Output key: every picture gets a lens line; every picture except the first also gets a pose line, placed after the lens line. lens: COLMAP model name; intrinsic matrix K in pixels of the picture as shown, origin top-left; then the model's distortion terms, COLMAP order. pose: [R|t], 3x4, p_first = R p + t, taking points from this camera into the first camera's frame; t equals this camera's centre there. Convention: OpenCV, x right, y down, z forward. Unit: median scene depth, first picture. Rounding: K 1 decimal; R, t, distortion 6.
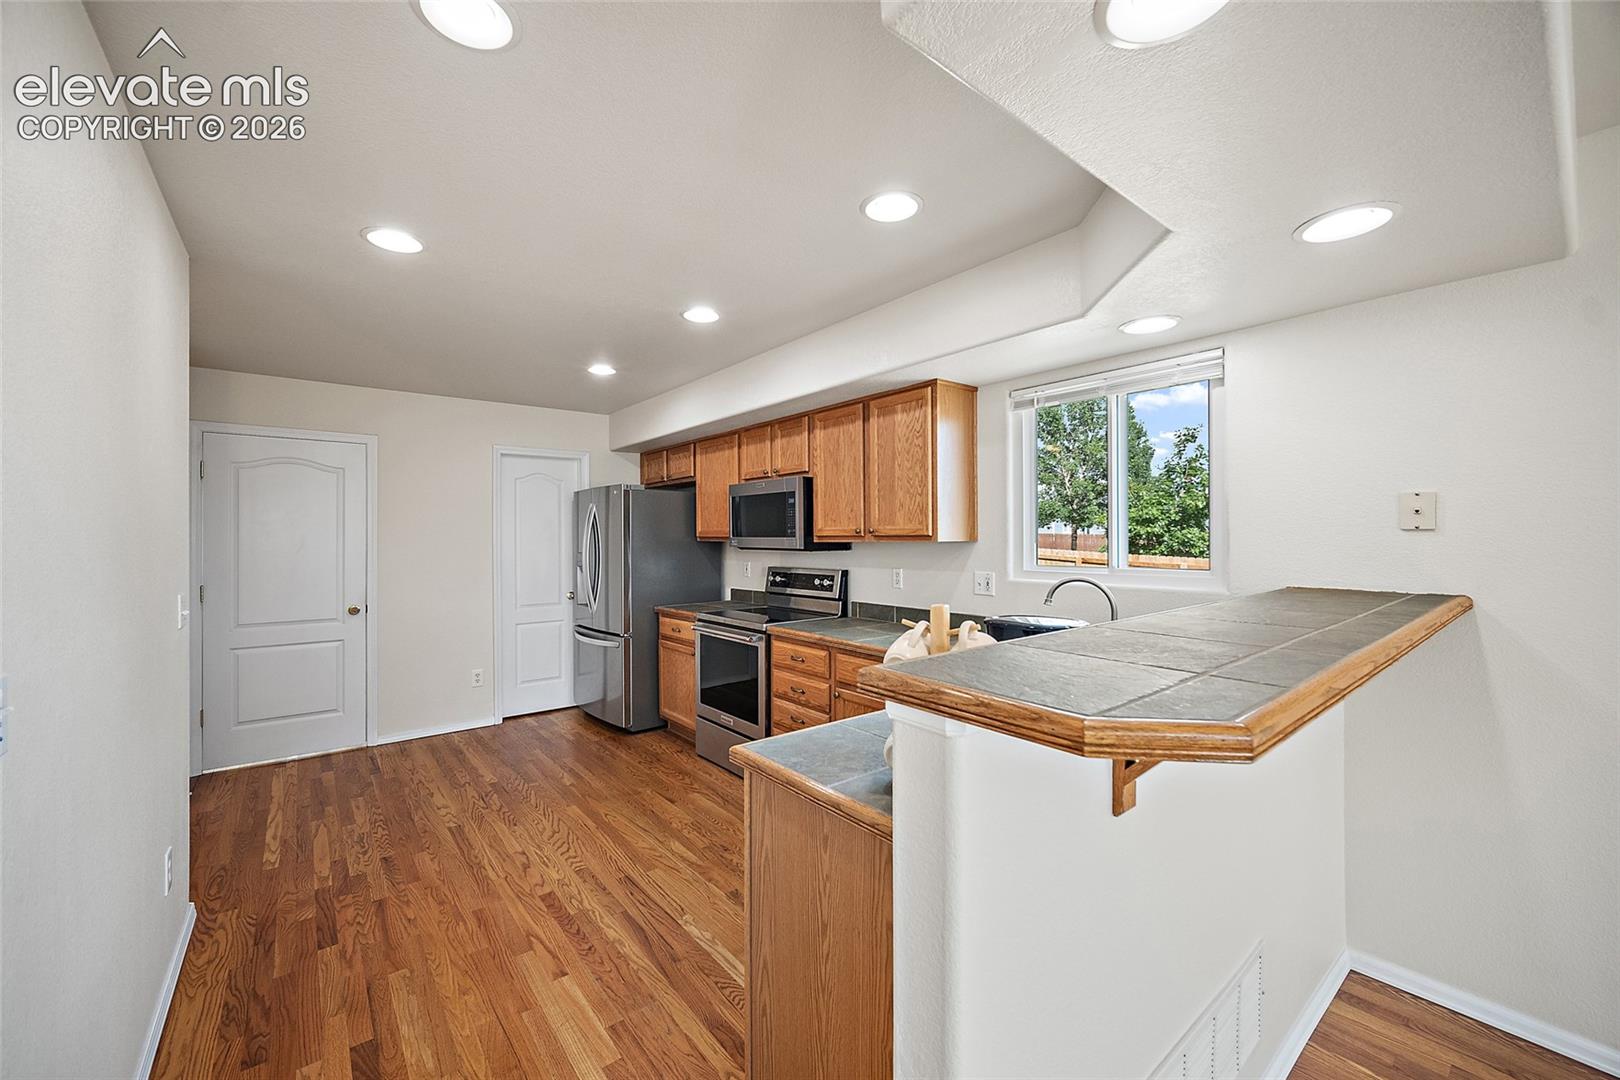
lens RADIAL K [[635.1, 0, 801.2], [0, 635.1, 535.4], [0, 0, 1]] dist [-0.001510, -0.000850]
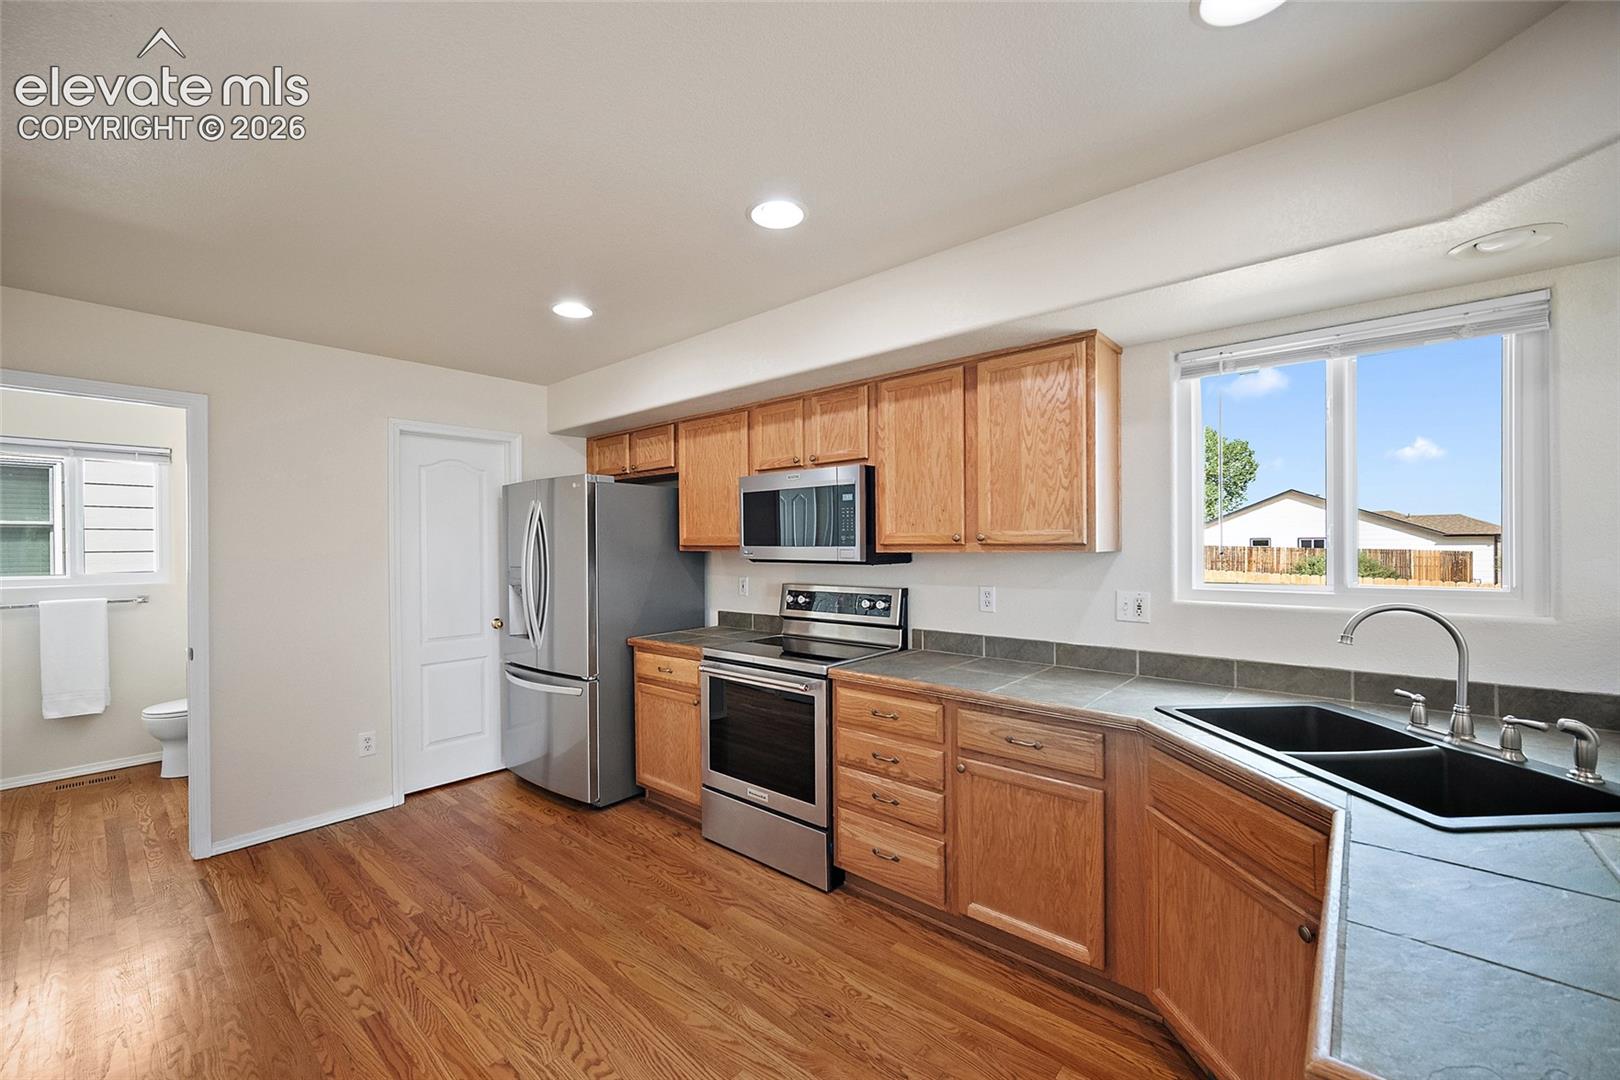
lens RADIAL K [[645.1, 0, 795.7], [0, 645.1, 547.1], [0, 0, 1]] dist [-0.002032, -0.000014]
pose [[0.984980, -0.001329, 0.172661, -0.205722], [0.000369, 0.999984, 0.005592, -0.000270], [-0.172665, -0.005445, 0.984966, 0.262074]]
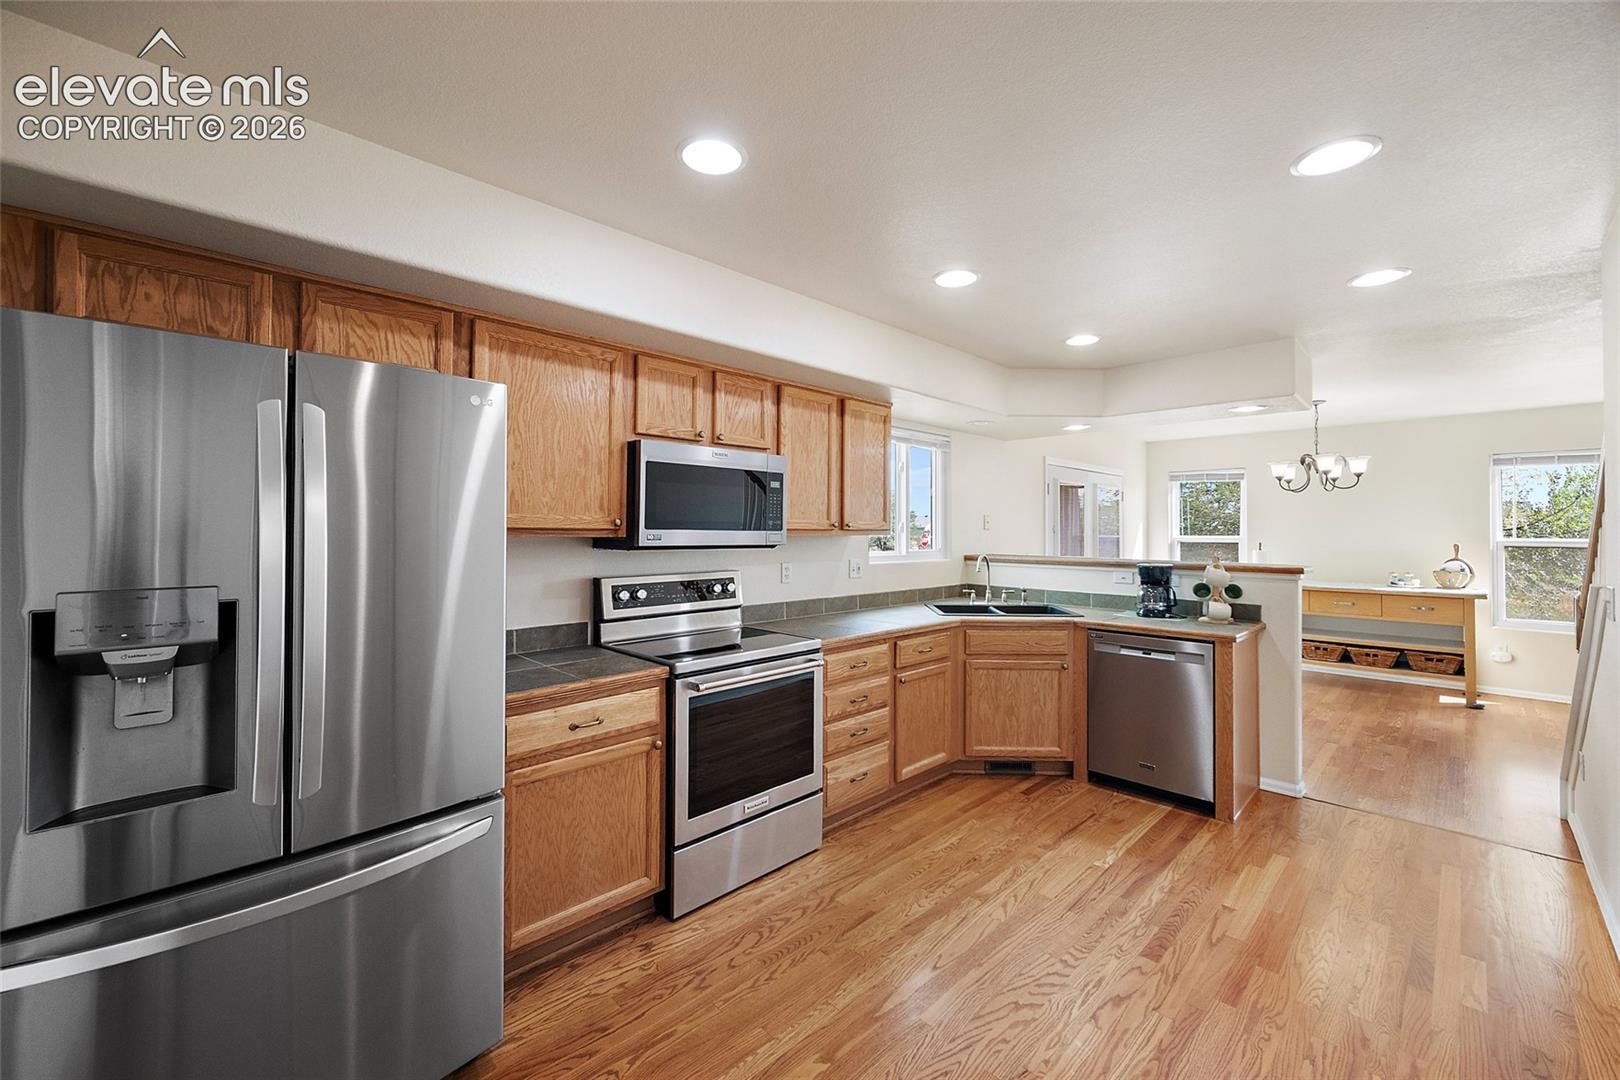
lens RADIAL K [[645.9, 0, 806.8], [0, 645.9, 520.7], [0, 0, 1]] dist [-0.000650, -0.000128]
pose [[-0.099886, 0.019630, 0.994805, -0.816417], [-0.004279, 0.999788, -0.020158, 0.006655], [-0.994990, -0.006271, -0.099781, 1.034518]]
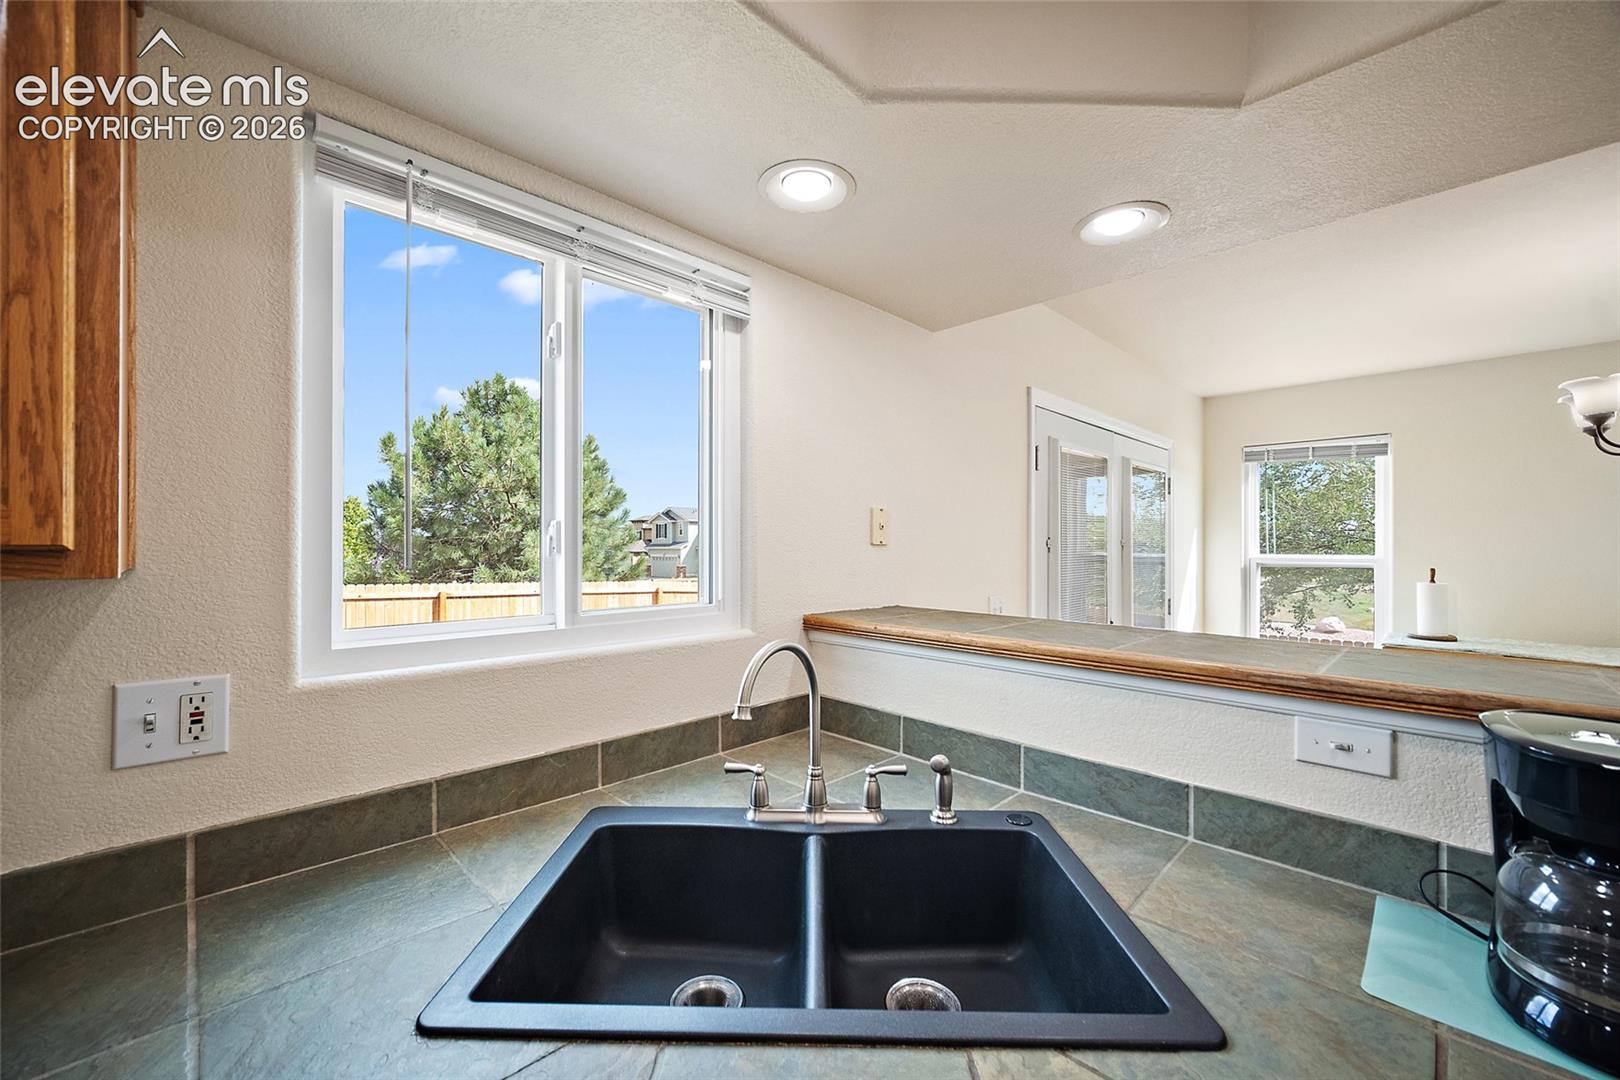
lens RADIAL K [[635.1, 0, 801.2], [0, 635.1, 535.4], [0, 0, 1]] dist [-0.001510, -0.000850]
pose [[-0.096534, 0.021507, 0.995097, -0.016050], [-0.002044, 0.999760, -0.021806, -0.000297], [-0.995328, -0.004139, -0.096467, 0.636236]]
